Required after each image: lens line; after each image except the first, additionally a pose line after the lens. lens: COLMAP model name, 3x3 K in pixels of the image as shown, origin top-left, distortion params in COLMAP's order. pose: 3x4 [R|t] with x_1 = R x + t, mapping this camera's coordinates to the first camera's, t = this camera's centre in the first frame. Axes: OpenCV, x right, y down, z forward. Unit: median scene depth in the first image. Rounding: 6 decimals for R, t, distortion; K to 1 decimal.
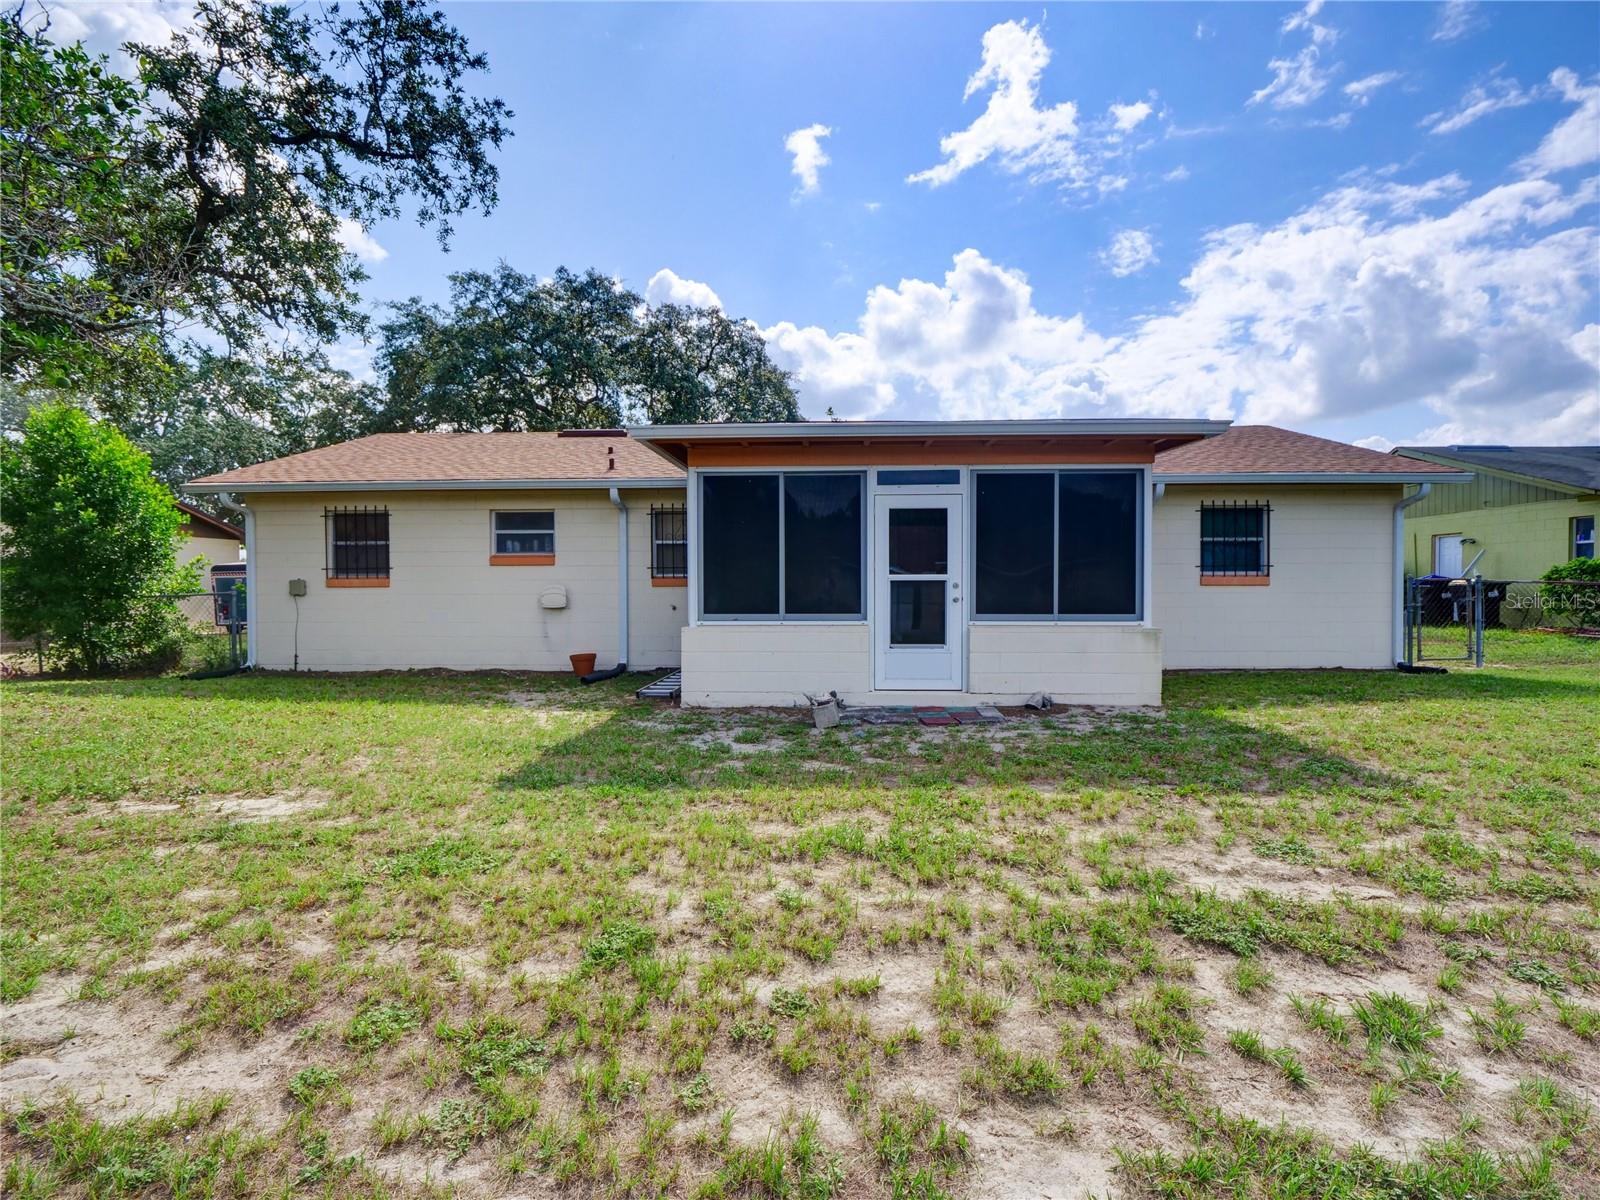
lens RADIAL K [[783.3, 0, 800.4], [0, 783.3, 593.3], [0, 0, 1]] dist [-0.013474, 0.001320]
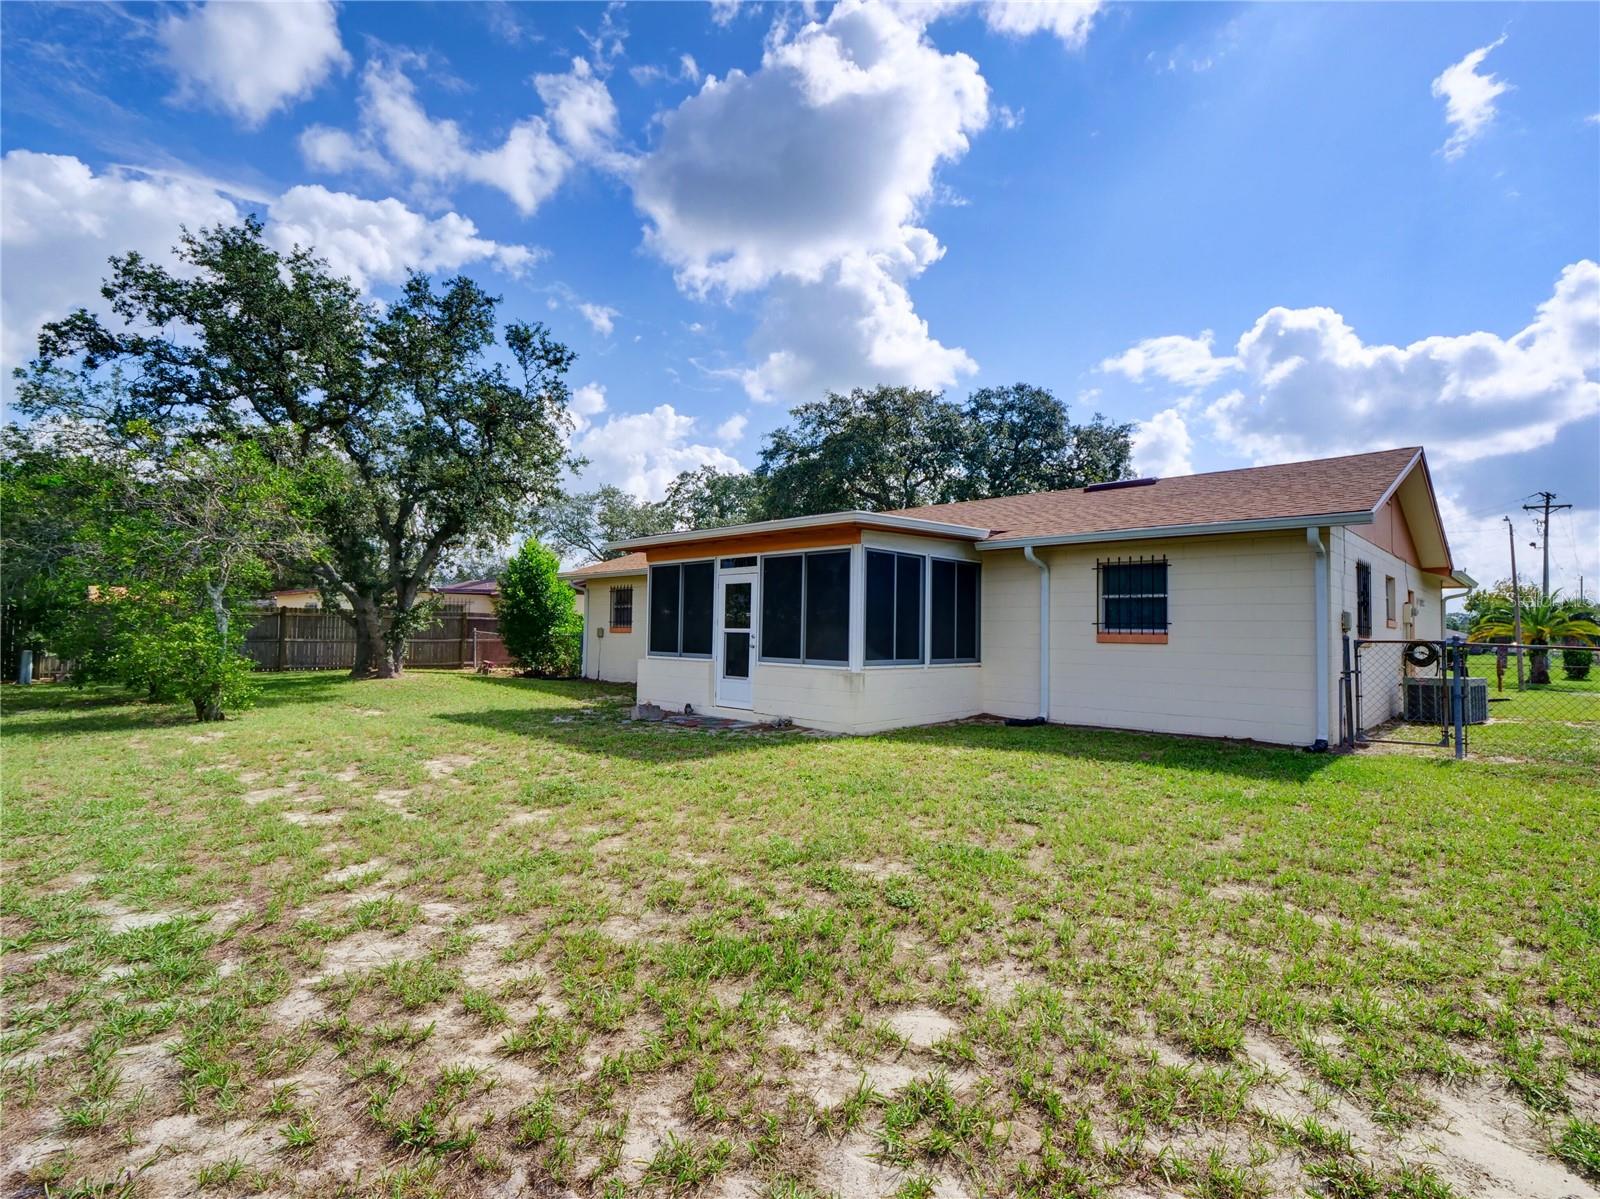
lens RADIAL K [[783.3, 0, 790.6], [0, 783.3, 602.3], [0, 0, 1]] dist [-0.013474, 0.001320]
pose [[0.737066, -0.011764, -0.675718, 1.214446], [-0.025188, 0.998676, -0.044861, -0.009458], [0.675351, 0.050086, 0.735794, -0.013778]]
